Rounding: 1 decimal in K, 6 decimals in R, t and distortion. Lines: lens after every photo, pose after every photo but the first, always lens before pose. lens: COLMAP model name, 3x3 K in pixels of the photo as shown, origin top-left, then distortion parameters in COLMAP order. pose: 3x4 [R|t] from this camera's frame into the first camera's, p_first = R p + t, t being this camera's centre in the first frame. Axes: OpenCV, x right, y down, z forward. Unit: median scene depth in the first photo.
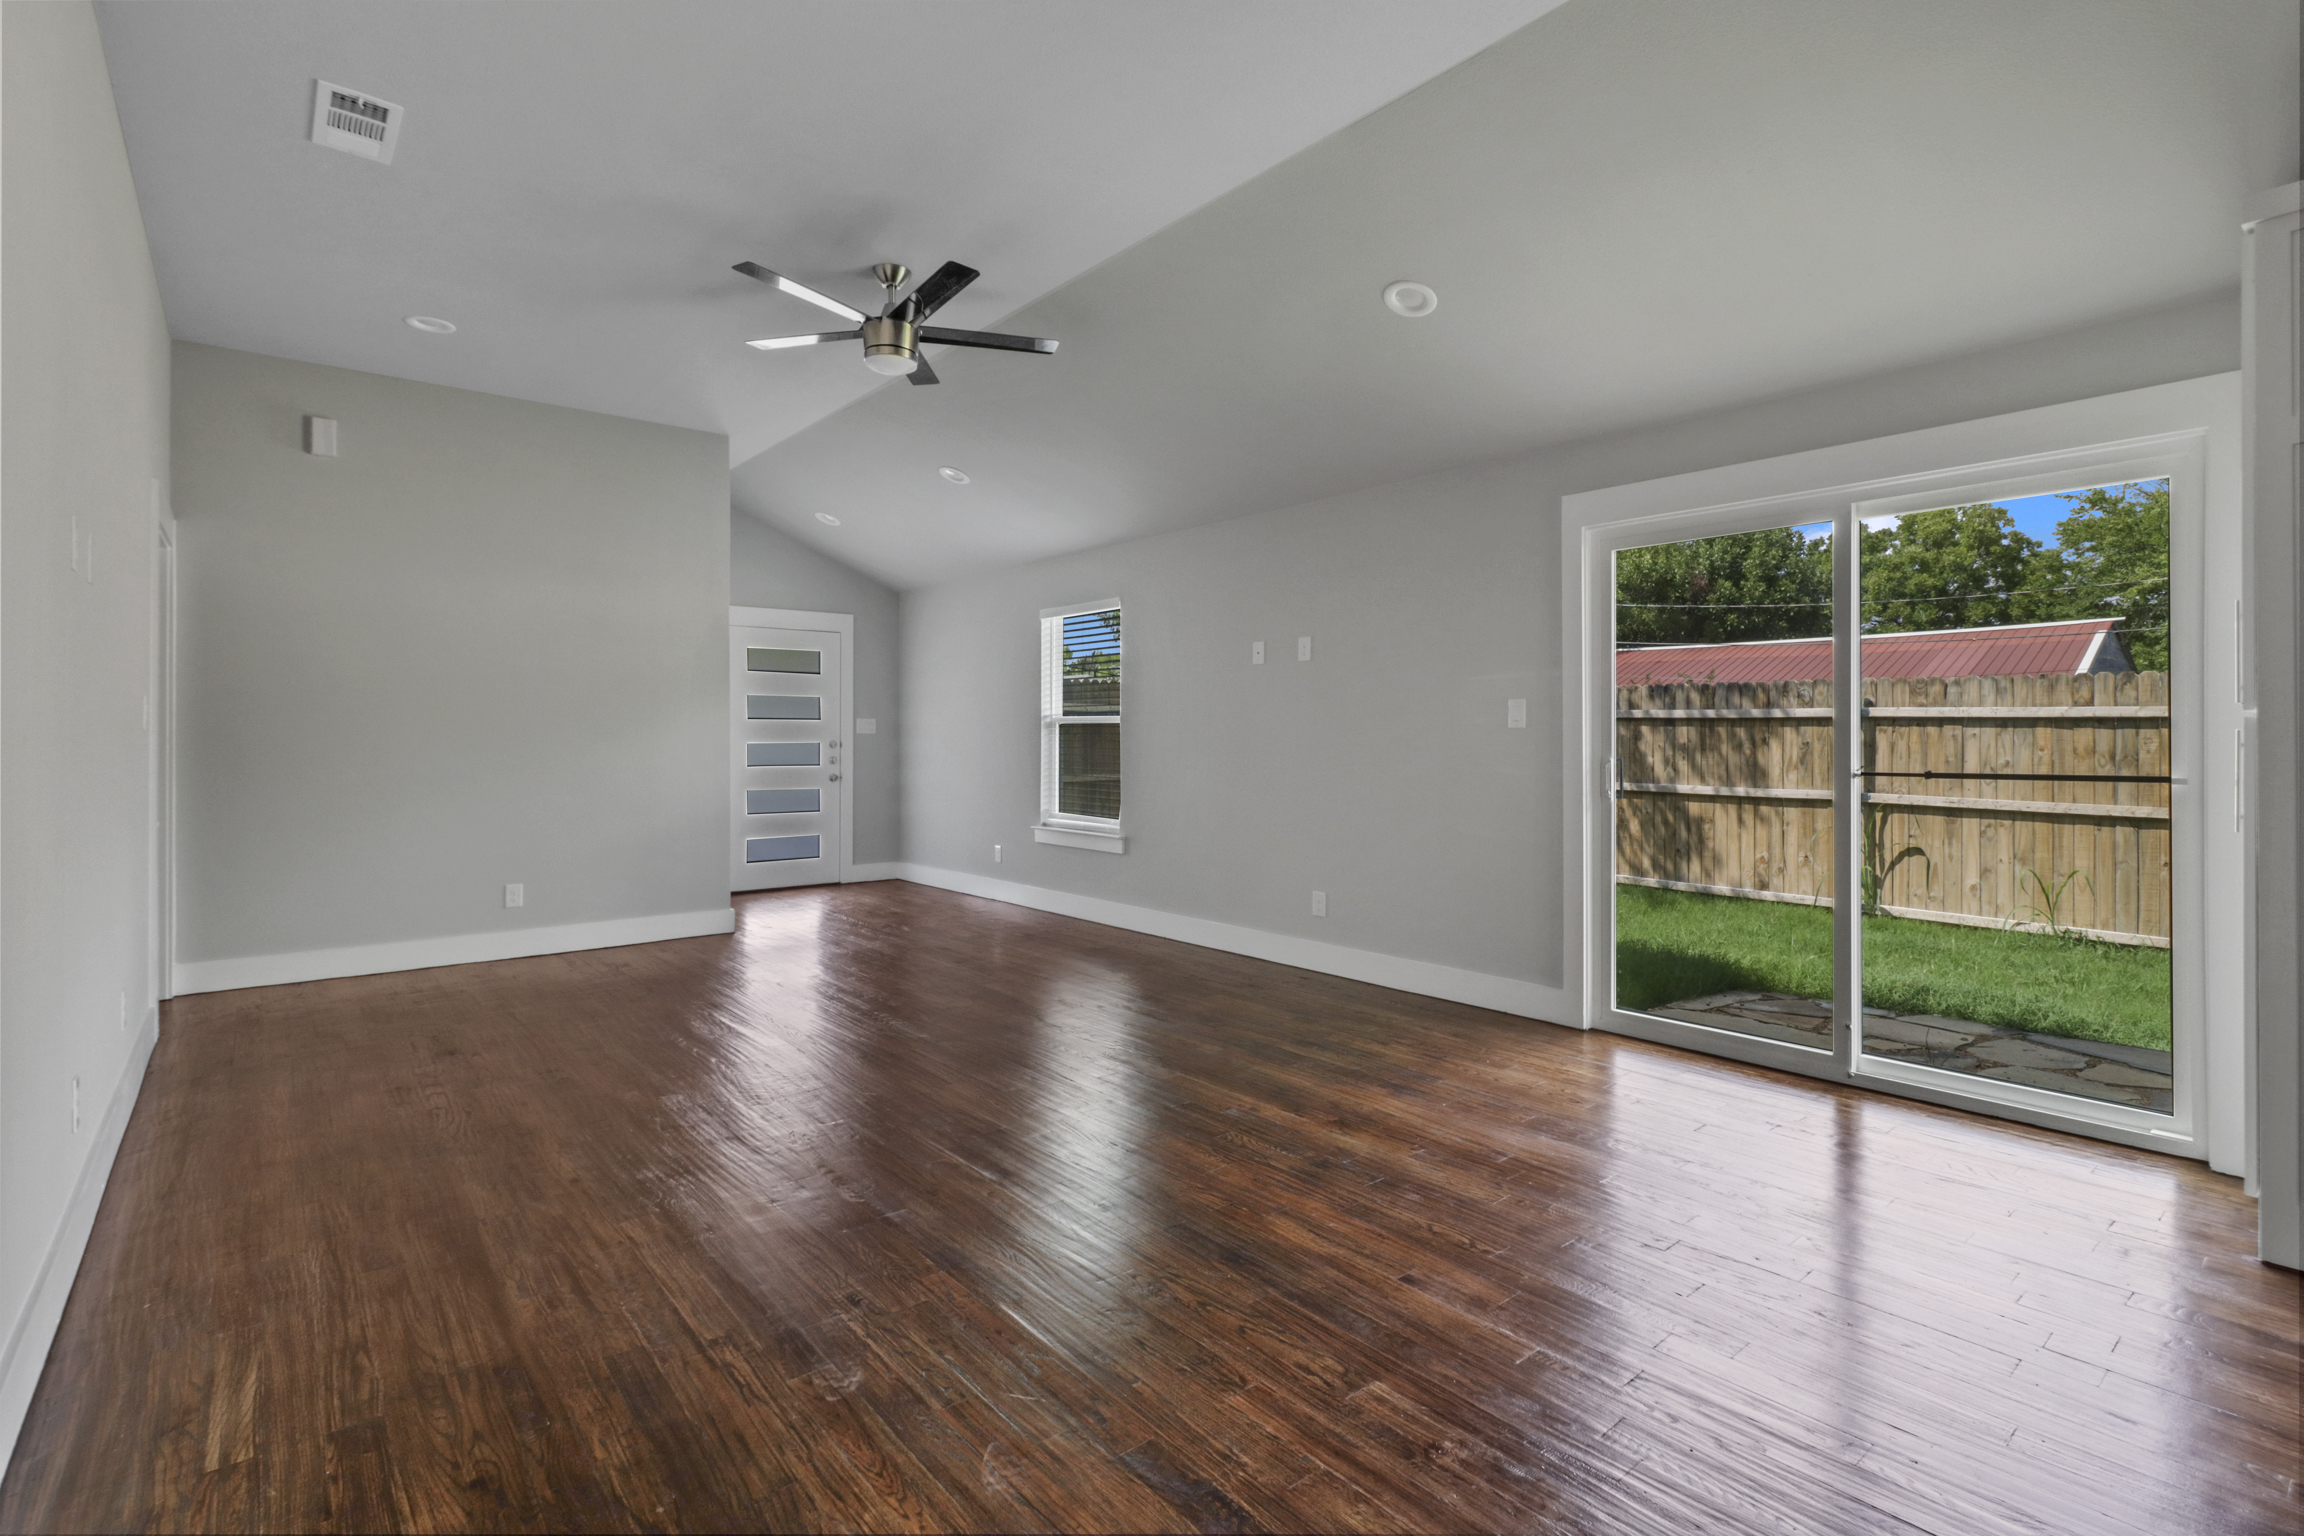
lens RADIAL K [[1107.8, 0, 1151.0], [0, 1107.8, 725.7], [0, 0, 1]] dist [0.001712, 0.000354]
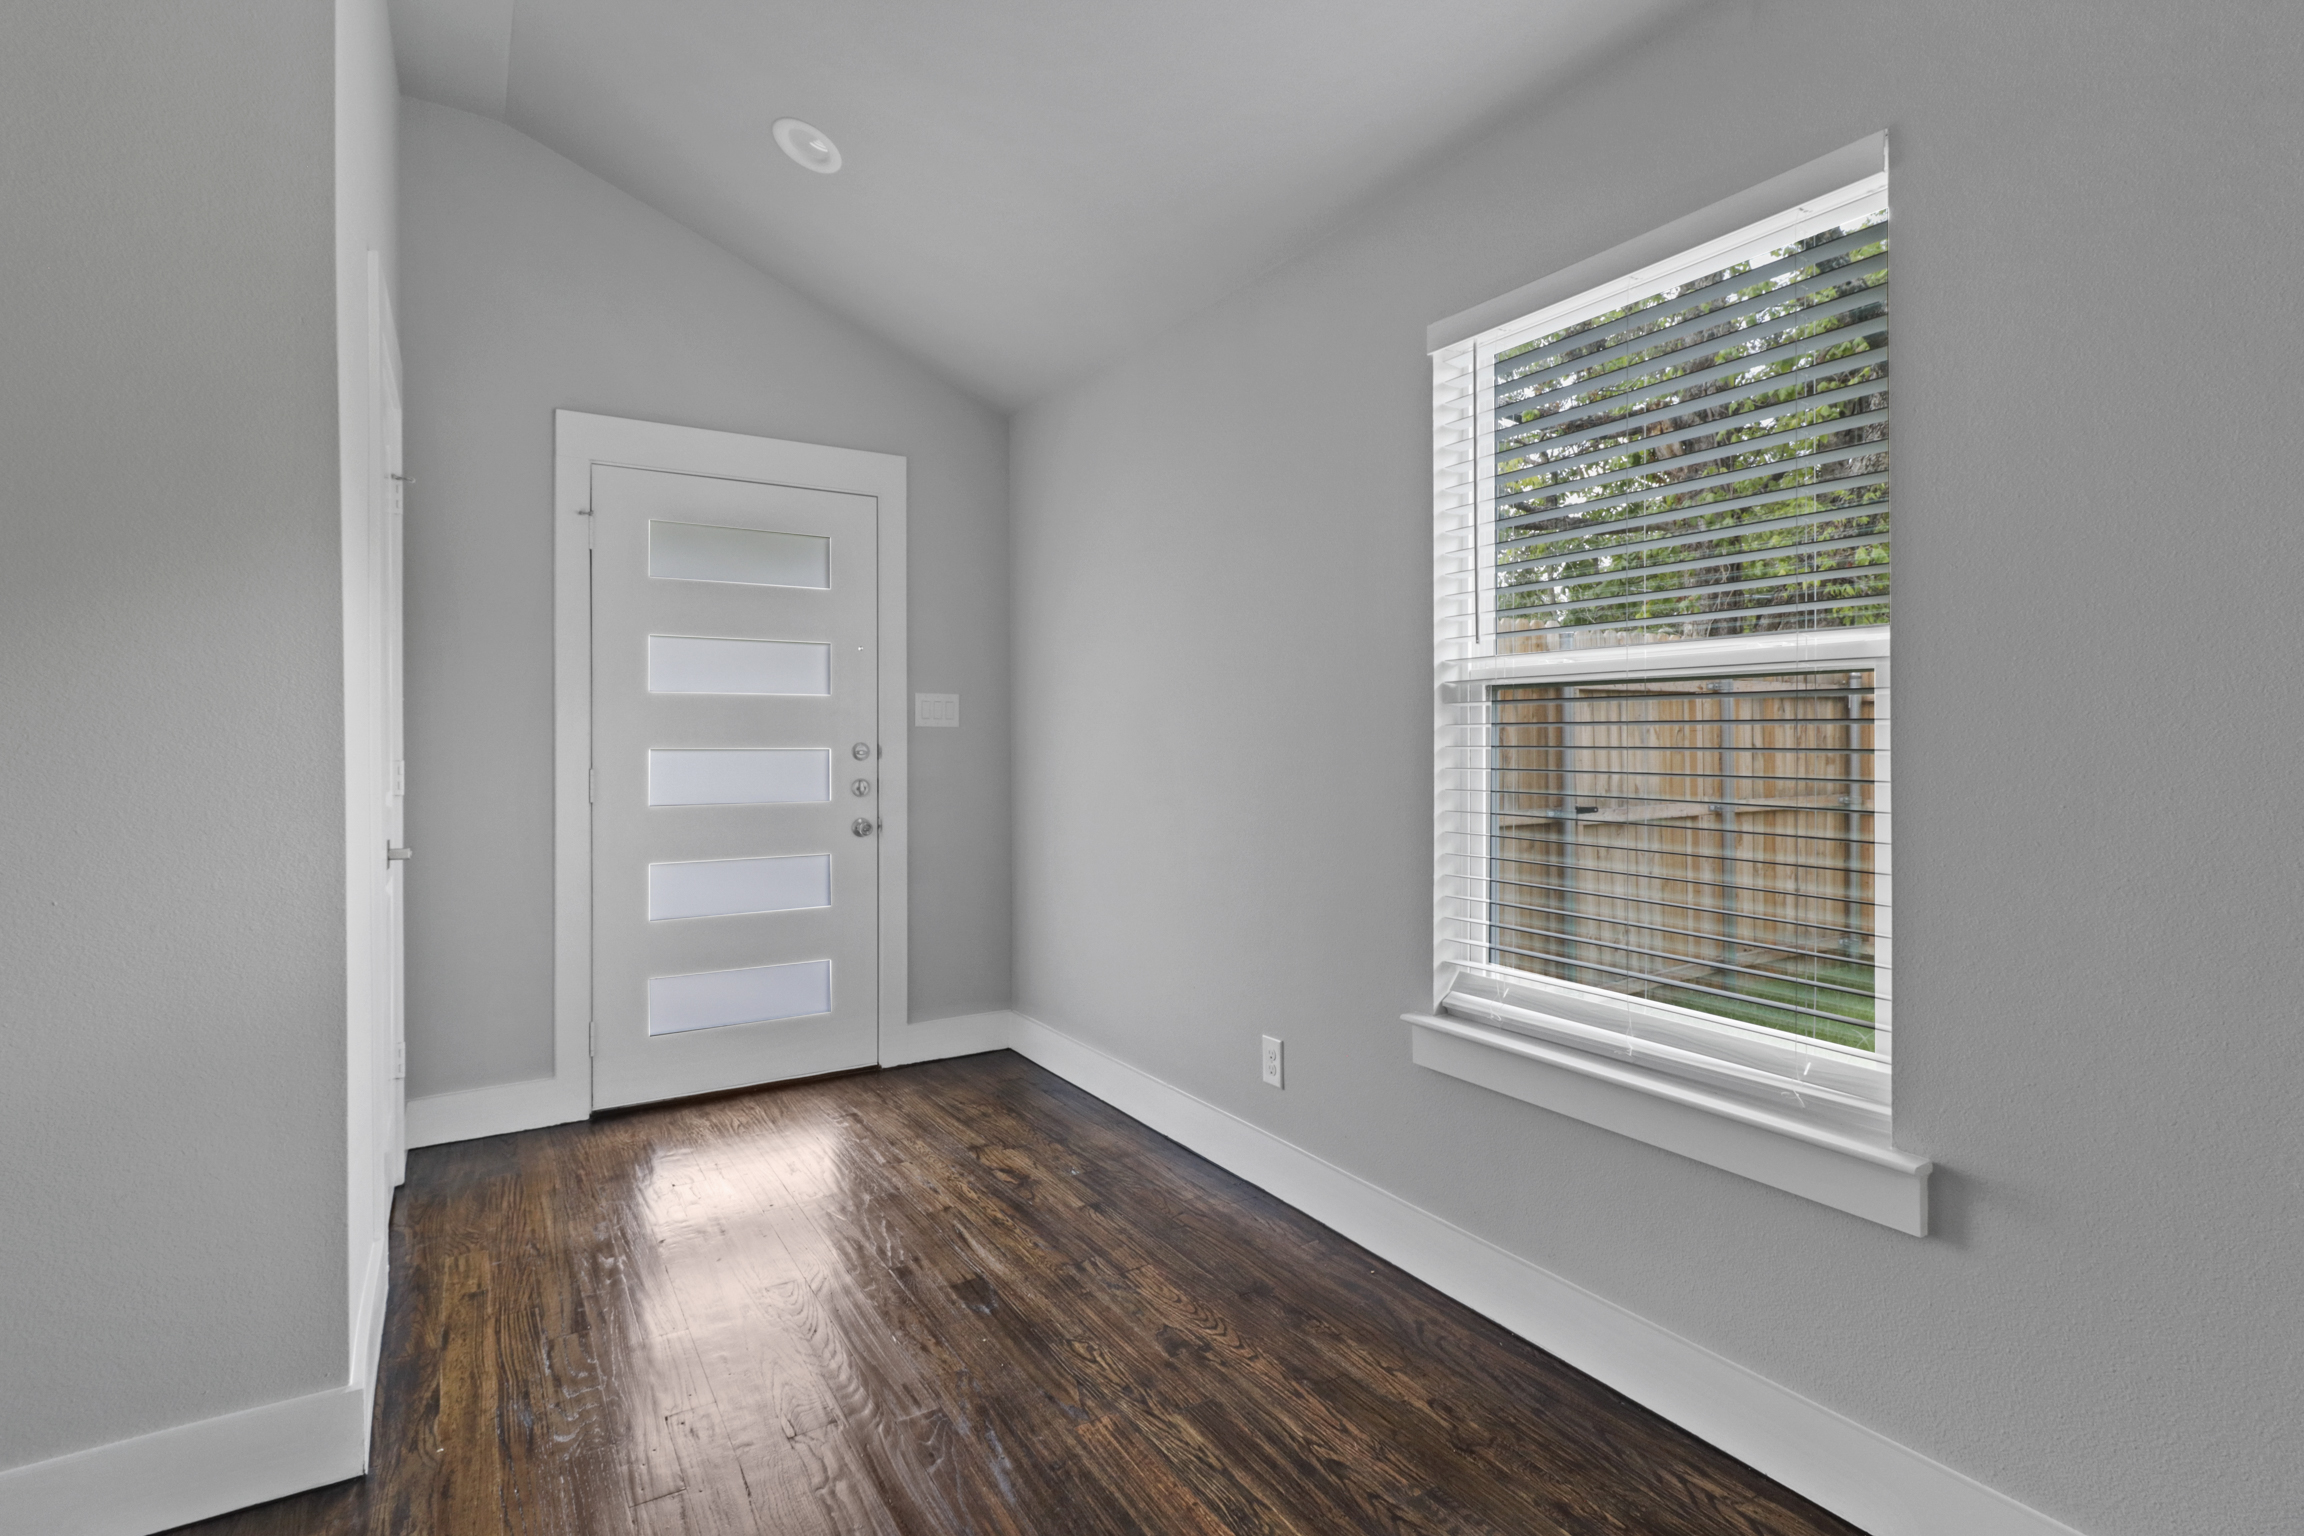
lens RADIAL K [[1107.8, 0, 1151.0], [0, 1107.8, 725.7], [0, 0, 1]] dist [0.001712, 0.000354]
pose [[0.992210, -0.001749, -0.124560, -0.130694], [0.001484, 0.999996, -0.002223, 0.008686], [0.124564, 0.002021, 0.992210, 0.636613]]
